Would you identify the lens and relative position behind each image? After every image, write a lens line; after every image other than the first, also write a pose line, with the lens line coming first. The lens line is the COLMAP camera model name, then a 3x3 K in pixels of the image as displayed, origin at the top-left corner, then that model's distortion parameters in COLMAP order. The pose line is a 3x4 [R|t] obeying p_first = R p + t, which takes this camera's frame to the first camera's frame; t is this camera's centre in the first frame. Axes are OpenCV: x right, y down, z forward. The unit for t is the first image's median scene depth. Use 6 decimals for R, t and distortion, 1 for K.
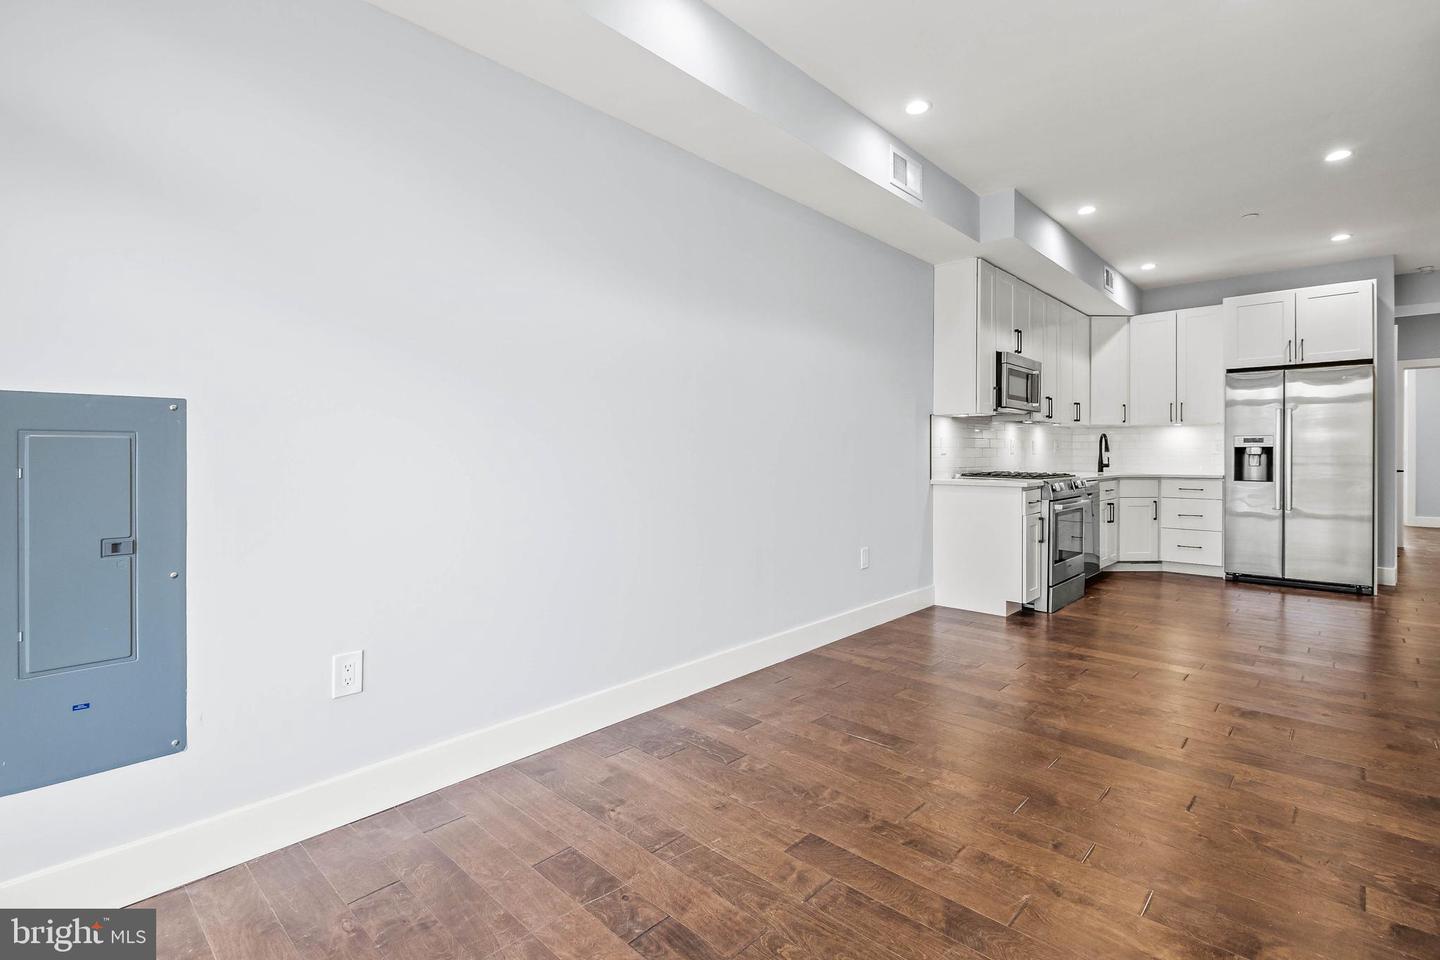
lens RADIAL K [[673.9, 0, 721.7], [0, 673.9, 457.0], [0, 0, 1]] dist [0.021573, -0.010359]
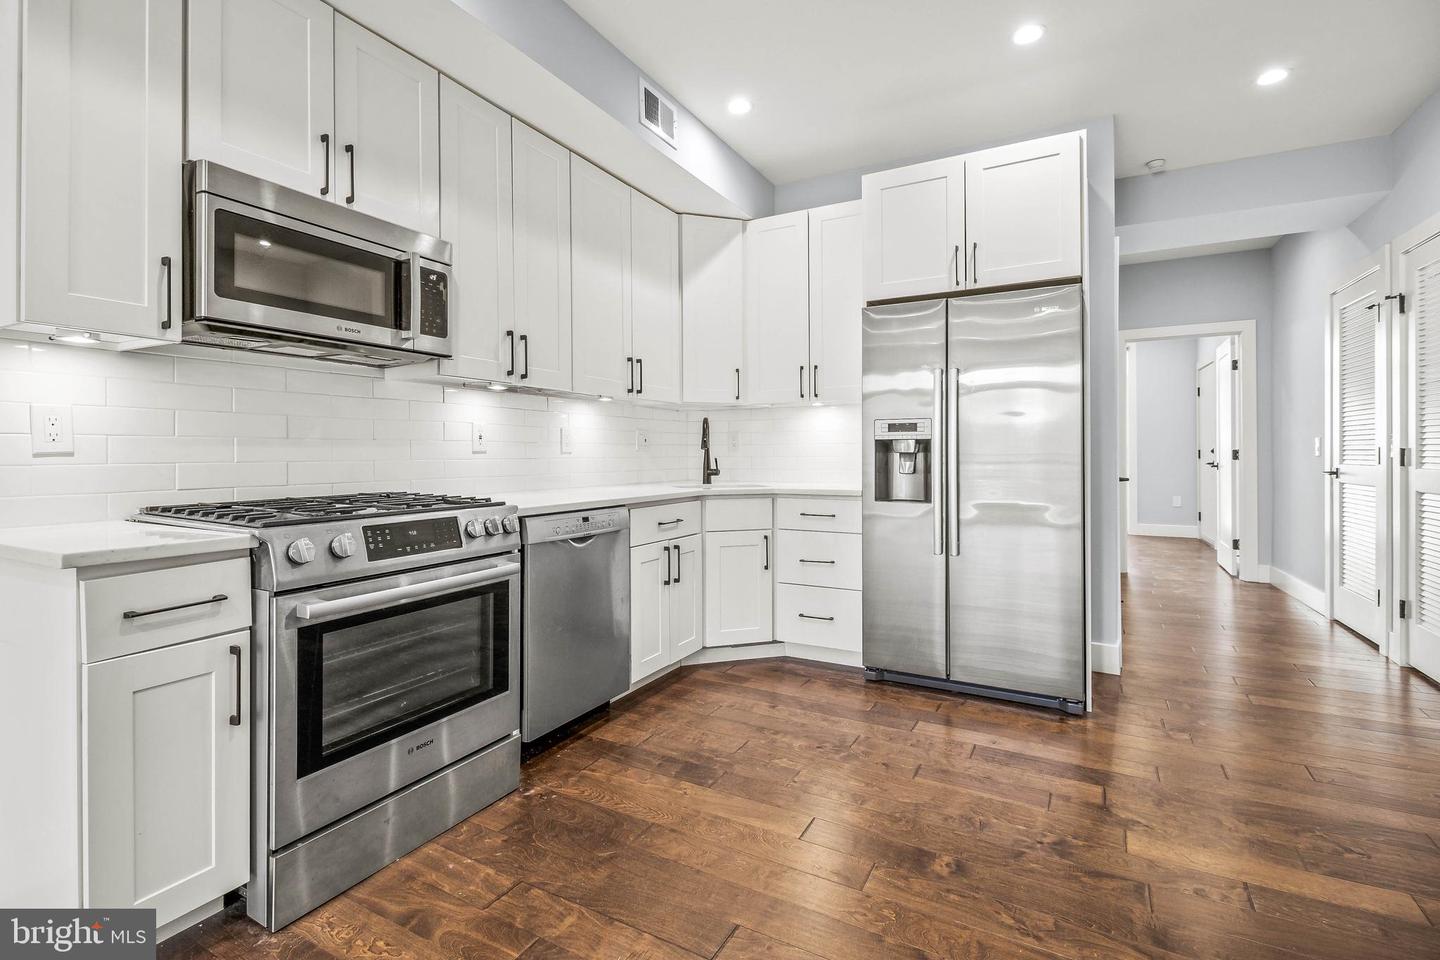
lens RADIAL K [[673.9, 0, 708.3], [0, 673.9, 453.9], [0, 0, 1]] dist [0.021573, -0.010359]
pose [[0.972267, -0.003309, 0.233852, 0.588877], [0.004548, 0.999978, -0.004759, -0.001354], [-0.233831, 0.005690, 0.972261, 0.594457]]
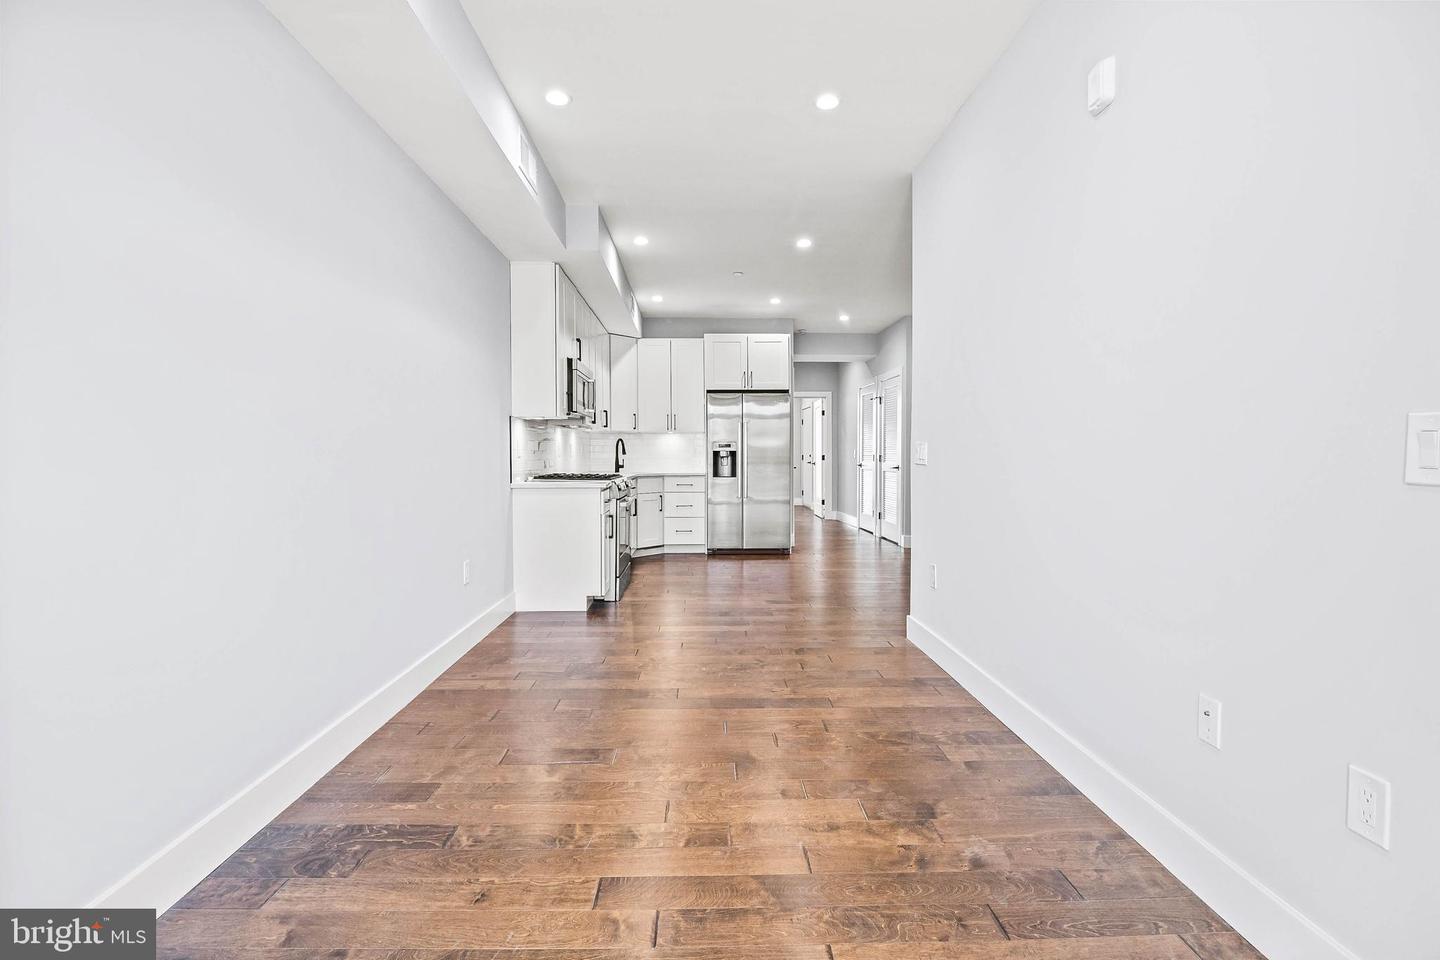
lens RADIAL K [[673.9, 0, 723.2], [0, 673.9, 463.8], [0, 0, 1]] dist [0.021573, -0.010359]
pose [[0.711871, -0.008708, 0.702257, -0.151164], [0.003771, 0.999956, 0.008577, -0.001067], [-0.702301, -0.003458, 0.711872, 0.096226]]
